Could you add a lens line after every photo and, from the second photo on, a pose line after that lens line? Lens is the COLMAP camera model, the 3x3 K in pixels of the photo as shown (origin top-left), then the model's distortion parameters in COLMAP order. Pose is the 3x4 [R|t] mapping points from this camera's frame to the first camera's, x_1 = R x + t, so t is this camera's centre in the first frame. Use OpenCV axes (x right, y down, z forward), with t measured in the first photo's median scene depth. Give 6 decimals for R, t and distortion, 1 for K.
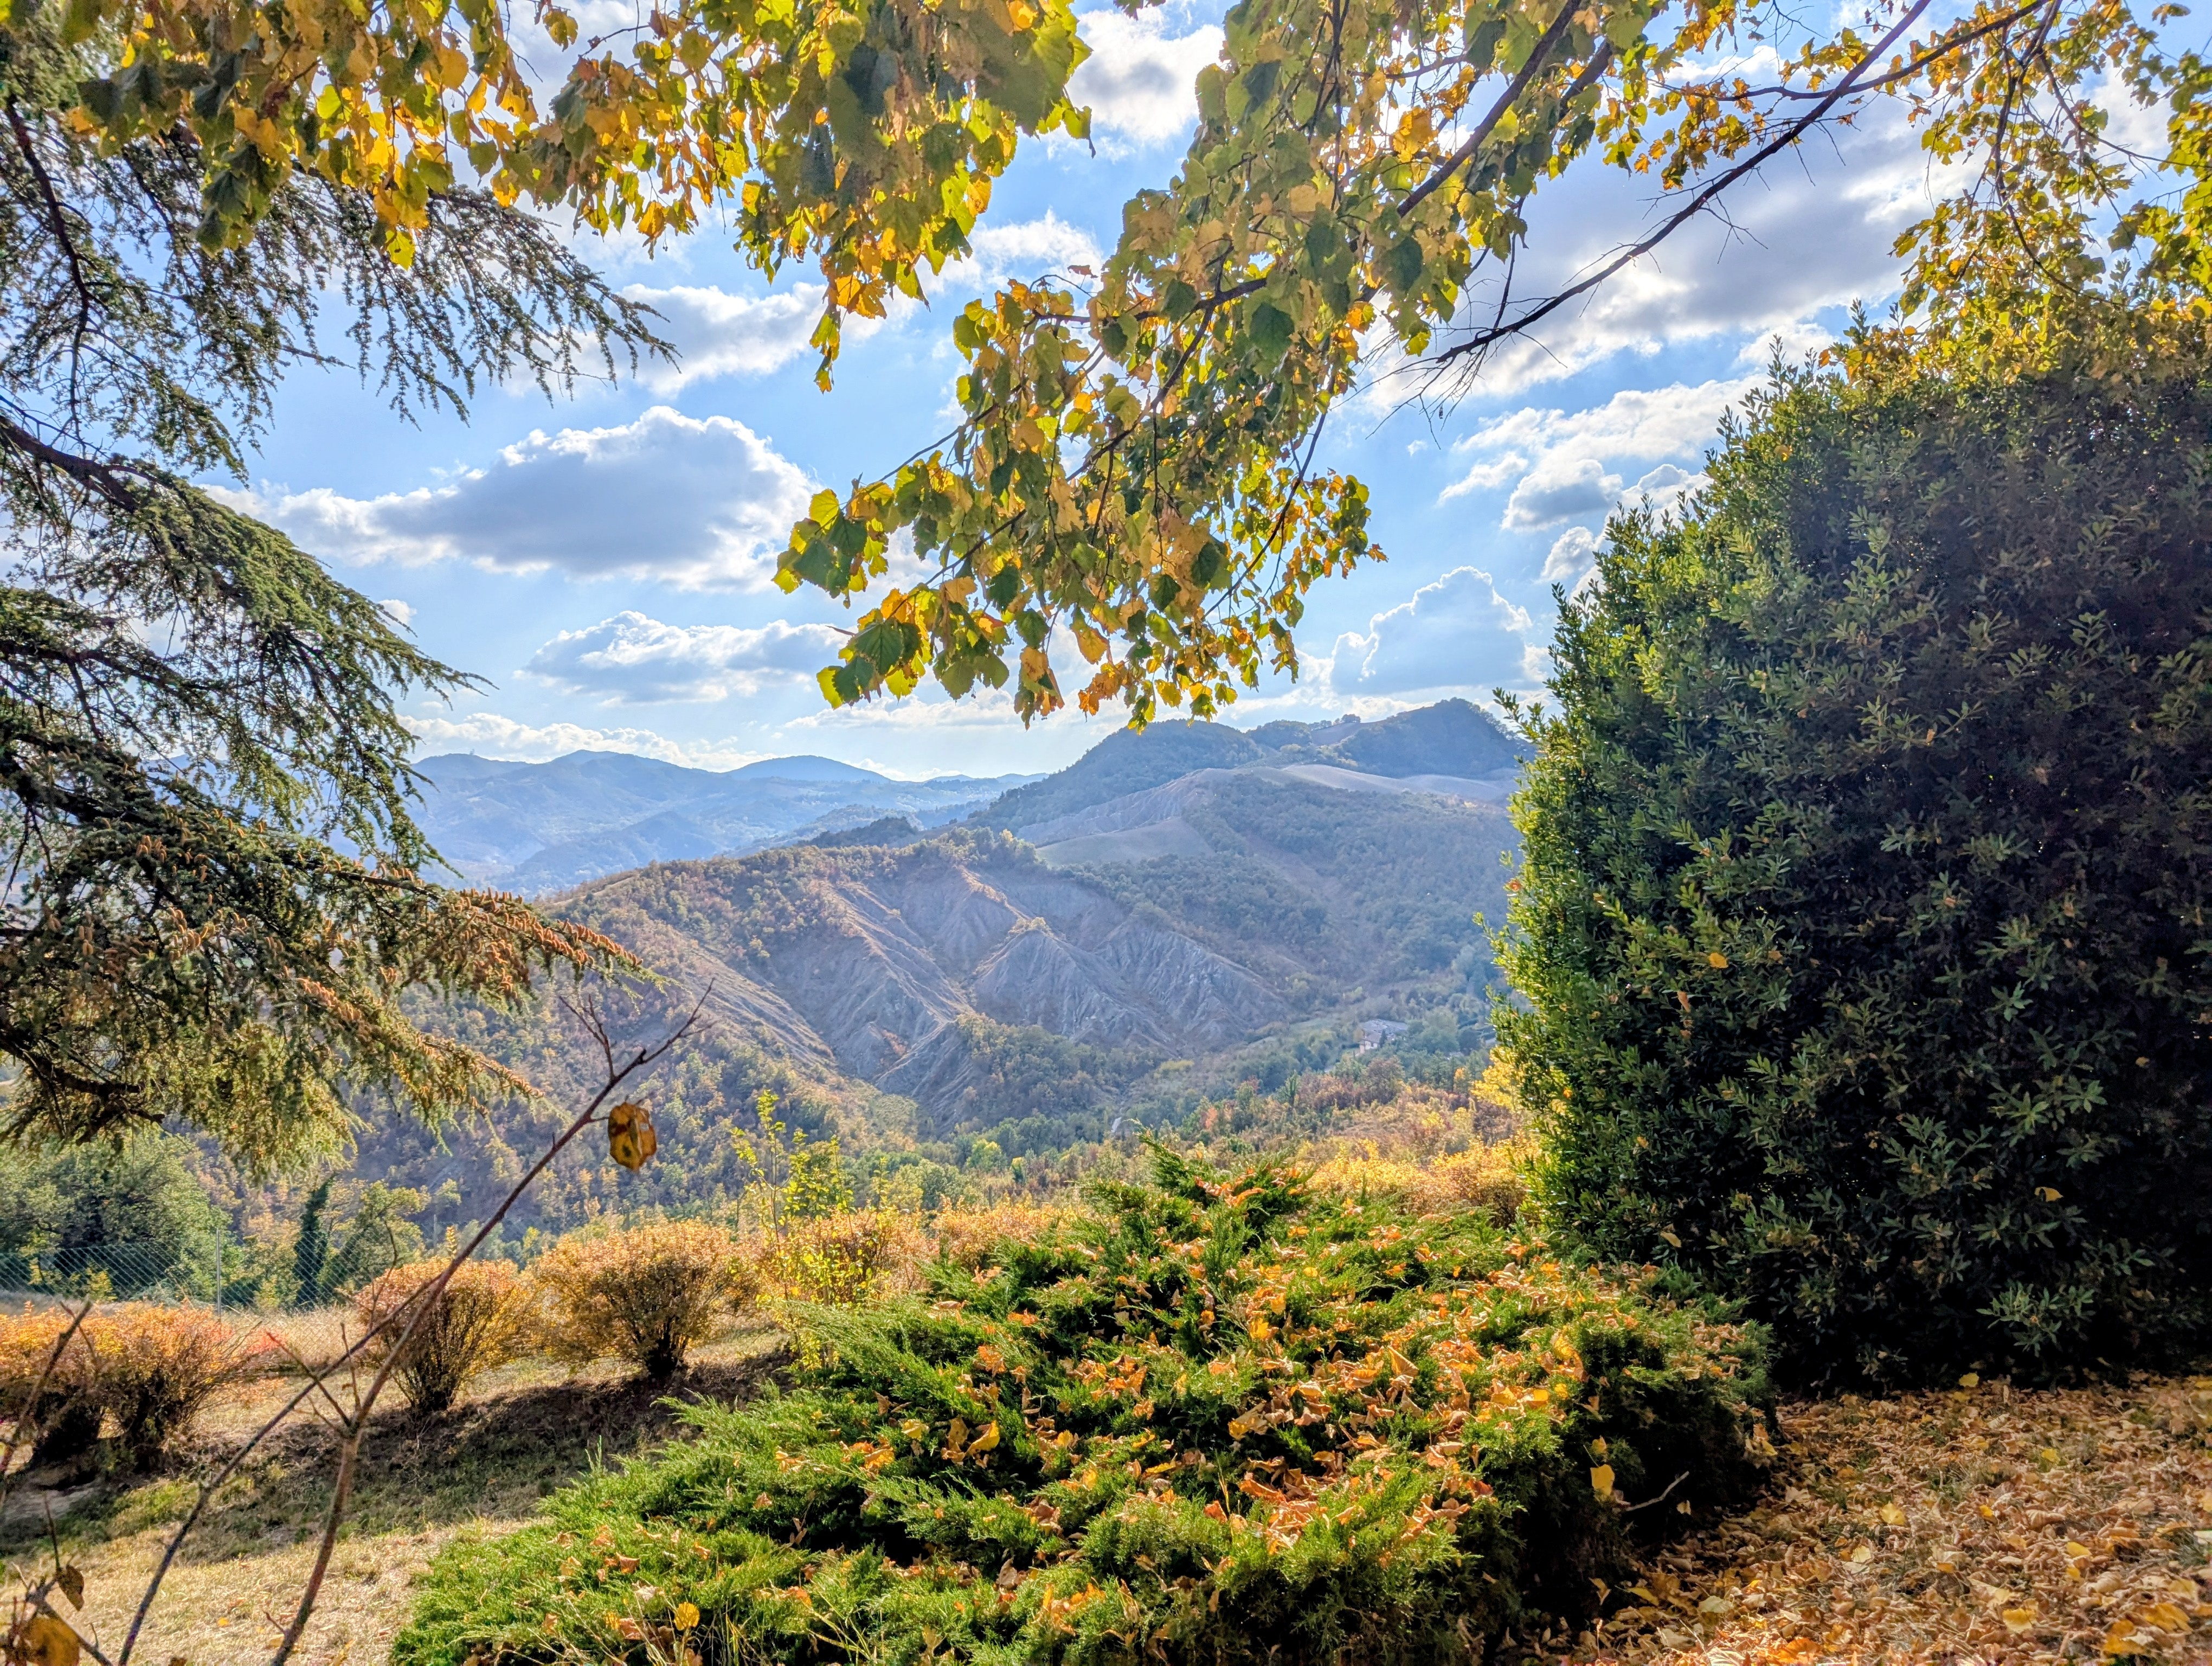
lens RADIAL K [[1559.0, 0, 1083.9], [0, 1559.0, 812.4], [0, 0, 1]] dist [0.061336, -0.023240]
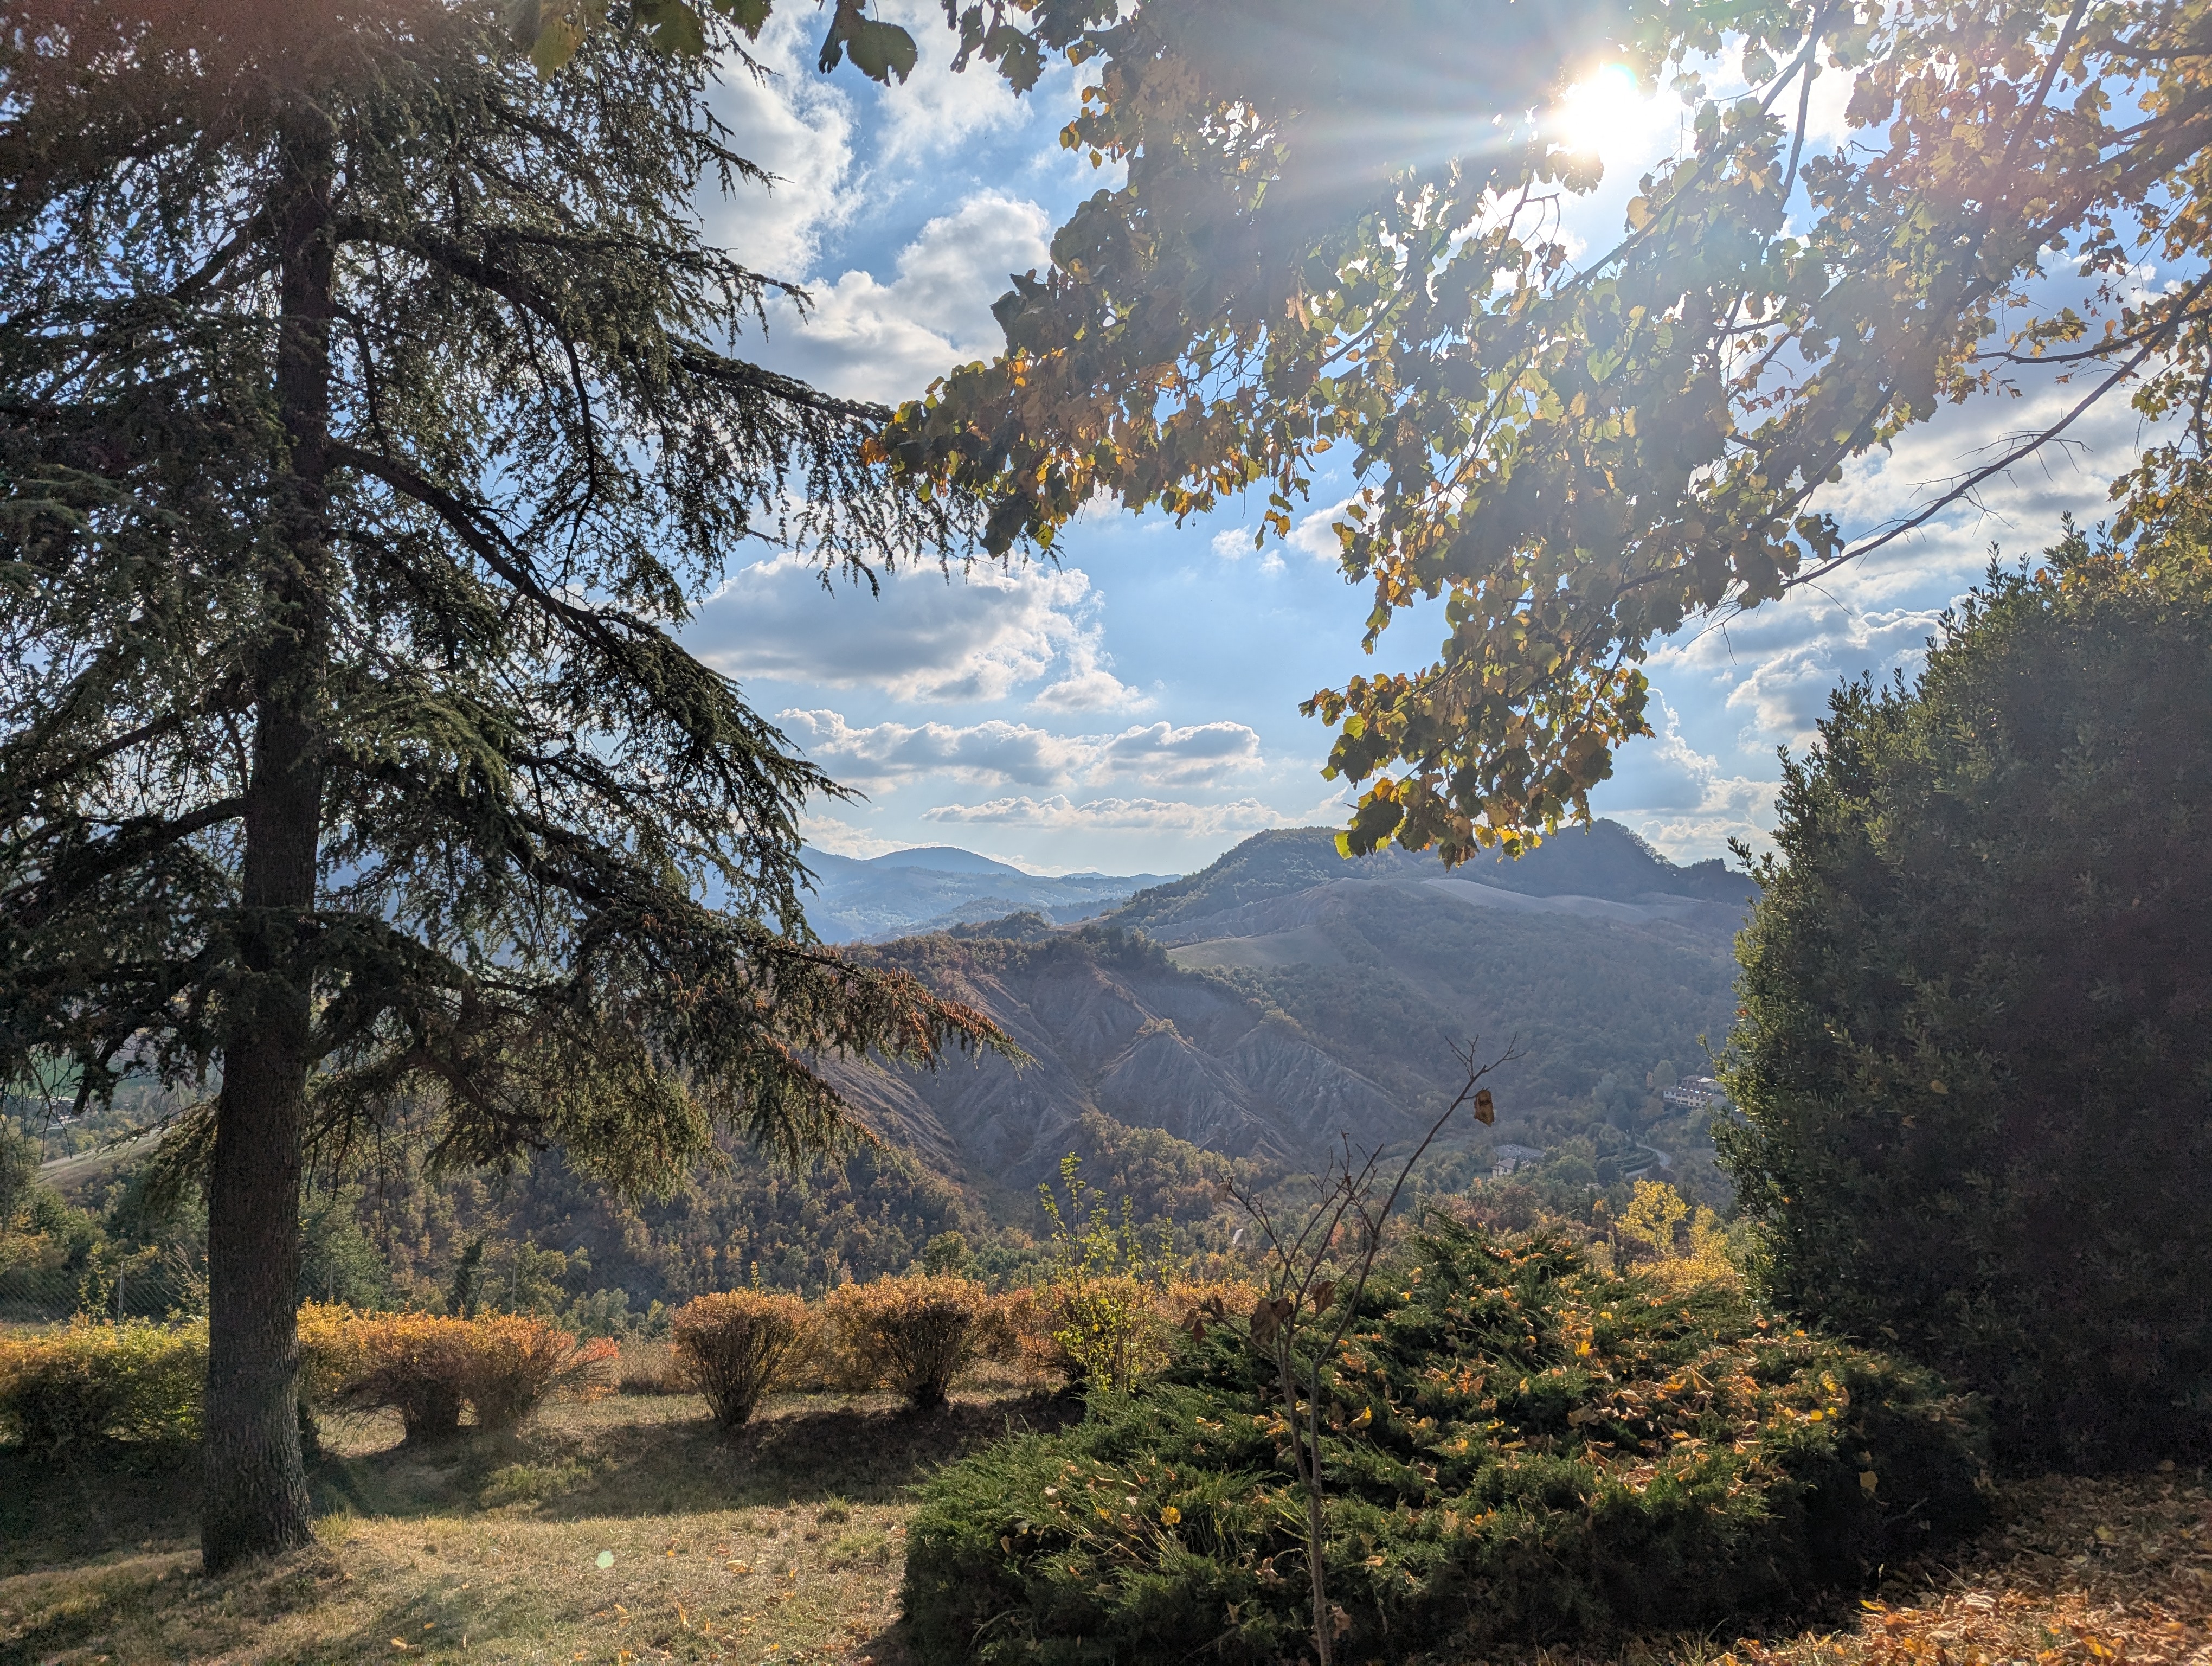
lens RADIAL K [[1559.0, 0, 1095.4], [0, 1559.0, 827.4], [0, 0, 1]] dist [0.061336, -0.023240]
pose [[0.995928, 0.043365, -0.079033, -0.110567], [-0.047617, 0.997473, -0.052726, -0.004269], [0.076546, 0.056275, 0.995477, -0.183657]]
